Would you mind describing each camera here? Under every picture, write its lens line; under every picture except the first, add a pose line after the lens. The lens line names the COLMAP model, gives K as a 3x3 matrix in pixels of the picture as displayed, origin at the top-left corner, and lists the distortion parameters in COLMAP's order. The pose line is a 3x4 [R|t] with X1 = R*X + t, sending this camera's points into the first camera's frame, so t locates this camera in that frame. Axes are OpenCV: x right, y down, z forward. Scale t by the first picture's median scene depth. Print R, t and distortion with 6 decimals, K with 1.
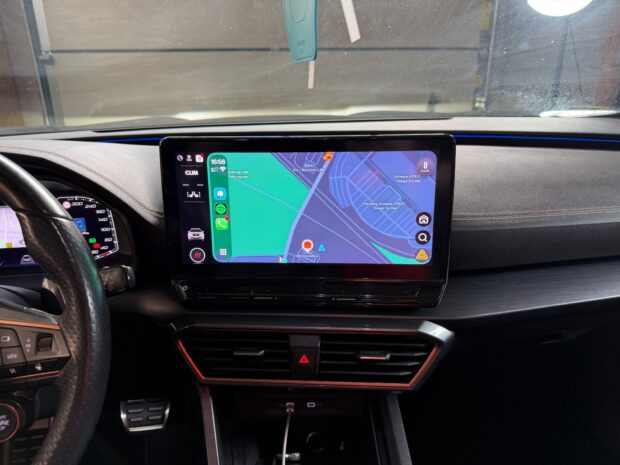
lens RADIAL K [[439.9, 0, 313.0], [0, 439.9, 238.4], [0, 0, 1]] dist [0.042153, -0.048431]
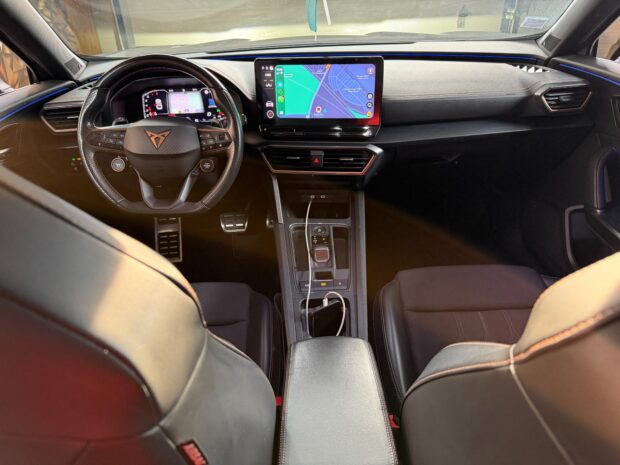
lens RADIAL K [[439.9, 0, 317.0], [0, 439.9, 245.7], [0, 0, 1]] dist [0.042153, -0.048431]
pose [[0.996019, 0.030929, -0.083599, 0.176590], [-0.014174, 0.980894, 0.194025, 0.245998], [0.088003, -0.192068, 0.977428, -1.254278]]
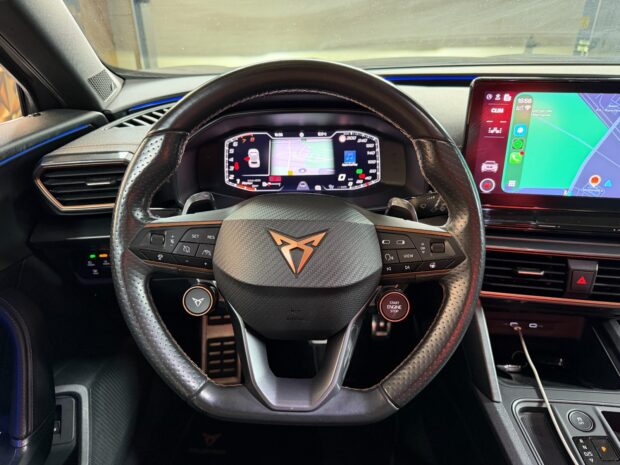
lens RADIAL K [[439.9, 0, 314.2], [0, 439.9, 242.2], [0, 0, 1]] dist [0.042153, -0.048431]
pose [[0.994651, 0.051308, -0.089644, -0.570333], [-0.039866, 0.991347, 0.125065, 0.055116], [0.095285, -0.120823, 0.988090, -0.177332]]
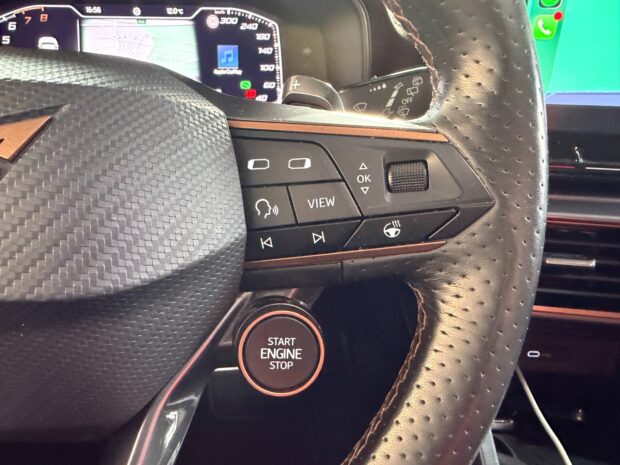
lens RADIAL K [[439.9, 0, 273.2], [0, 439.9, 231.7], [0, 0, 1]] dist [0.042153, -0.048431]
pose [[0.998220, 0.051581, -0.029939, -0.485264], [-0.048599, 0.994481, 0.092982, 0.175039], [0.034570, -0.091361, 0.995218, 0.392790]]
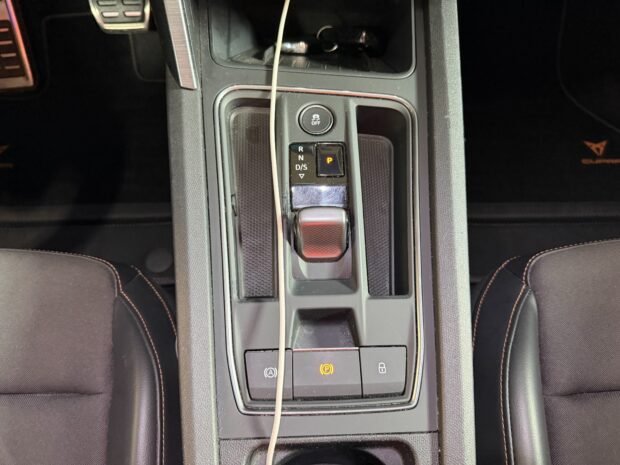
lens RADIAL K [[439.9, 0, 310.7], [0, 439.9, 234.0], [0, 0, 1]] dist [0.042153, -0.048431]
pose [[0.995999, 0.088231, -0.014196, 0.021842], [-0.057505, 0.754367, 0.653929, 0.283820], [0.068406, -0.650497, 0.756422, 0.267583]]
